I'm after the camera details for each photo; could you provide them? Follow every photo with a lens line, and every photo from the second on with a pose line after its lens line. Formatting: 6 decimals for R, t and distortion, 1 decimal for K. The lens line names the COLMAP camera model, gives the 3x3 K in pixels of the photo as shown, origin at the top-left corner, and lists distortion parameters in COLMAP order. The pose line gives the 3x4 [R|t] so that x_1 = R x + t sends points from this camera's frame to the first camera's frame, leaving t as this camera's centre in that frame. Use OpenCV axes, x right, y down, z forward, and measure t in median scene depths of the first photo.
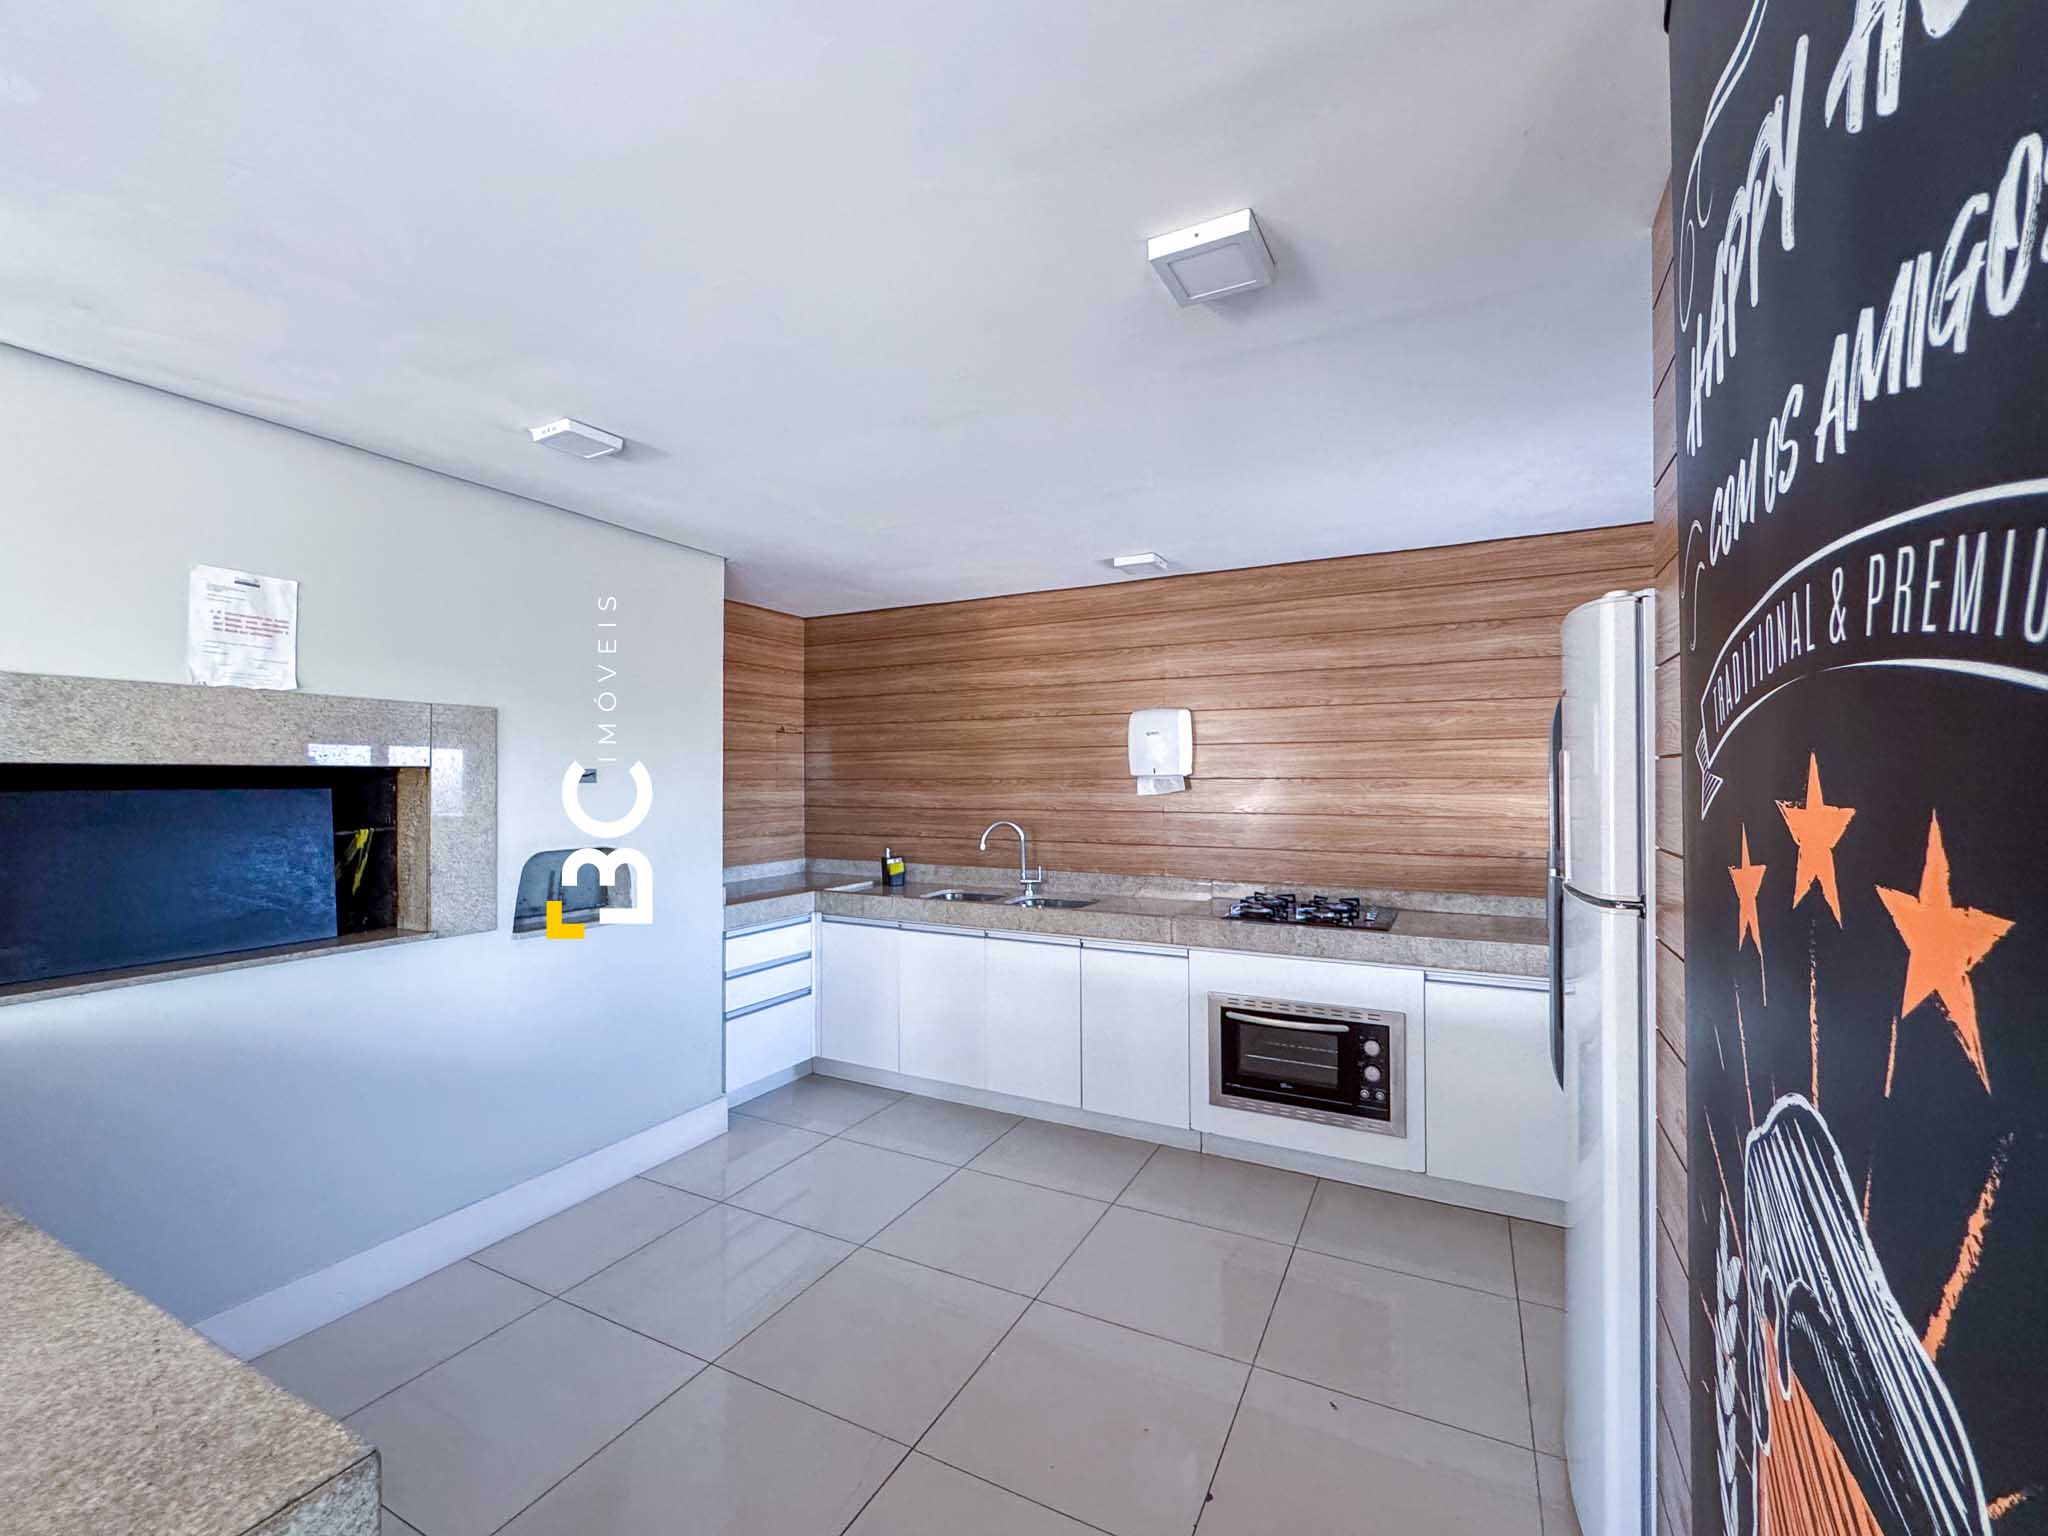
lens RADIAL K [[854.2, 0, 1035.0], [0, 854.2, 764.2], [0, 0, 1]] dist [-0.001116, -0.000127]
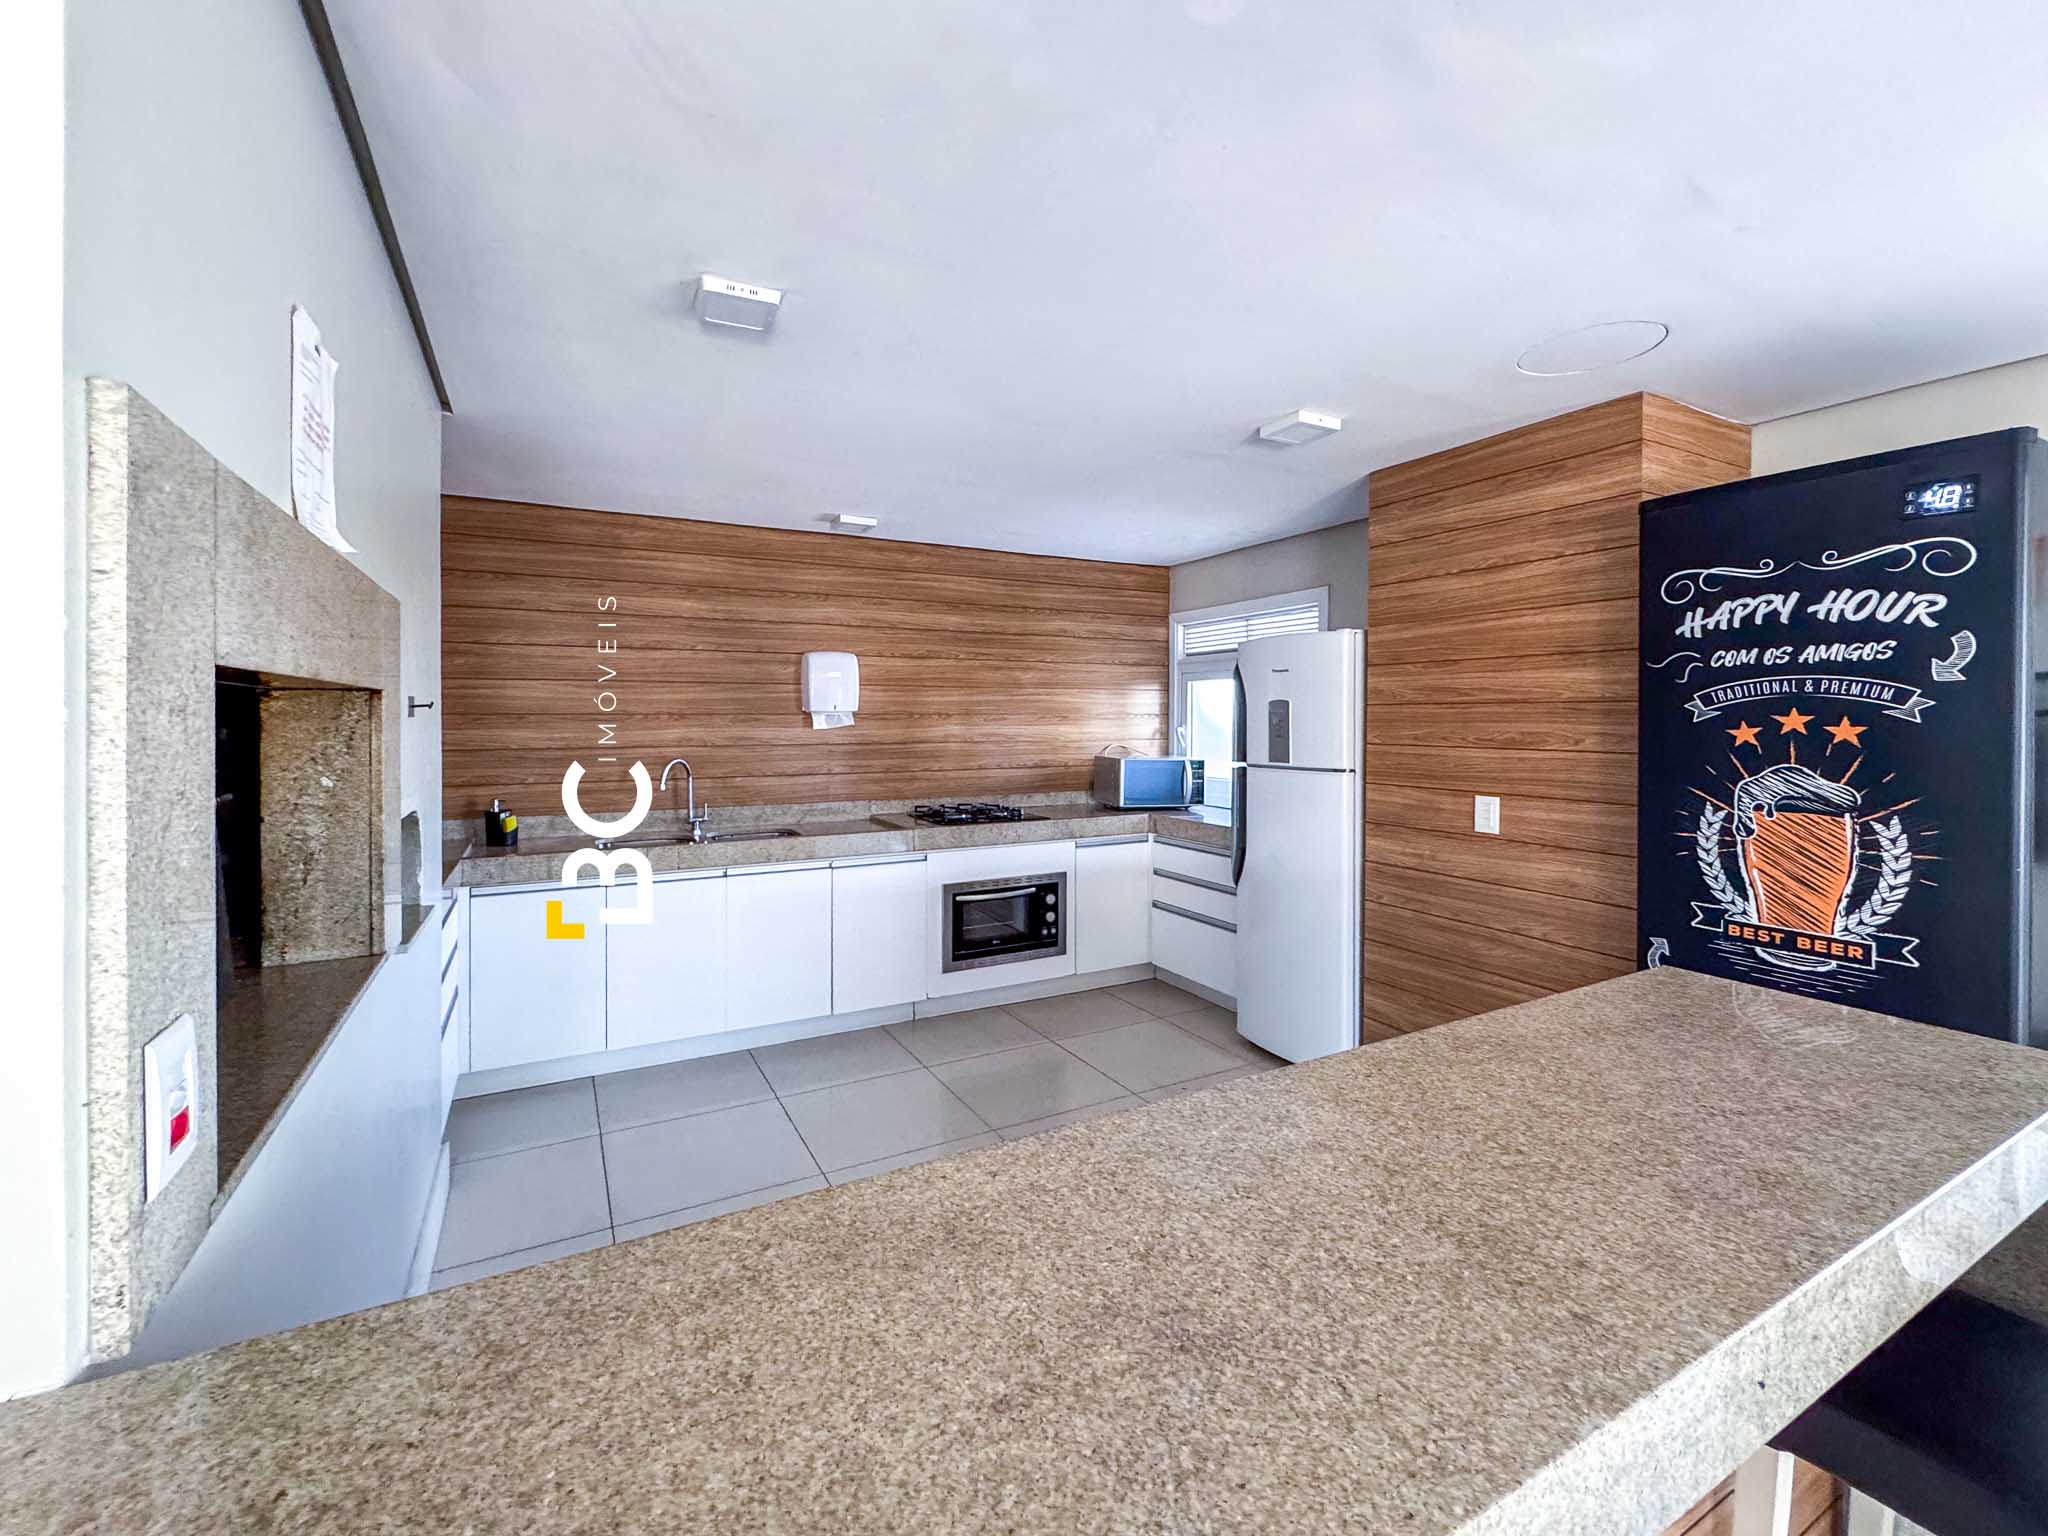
lens RADIAL K [[830.3, 0, 1019.1], [0, 830.3, 716.2], [0, 0, 1]] dist [-0.000102, 0.000004]
pose [[0.582390, 0.001168, 0.812909, -0.659149], [-0.014159, 0.999862, 0.008707, 0.007110], [-0.812786, -0.016581, 0.582326, 0.186045]]
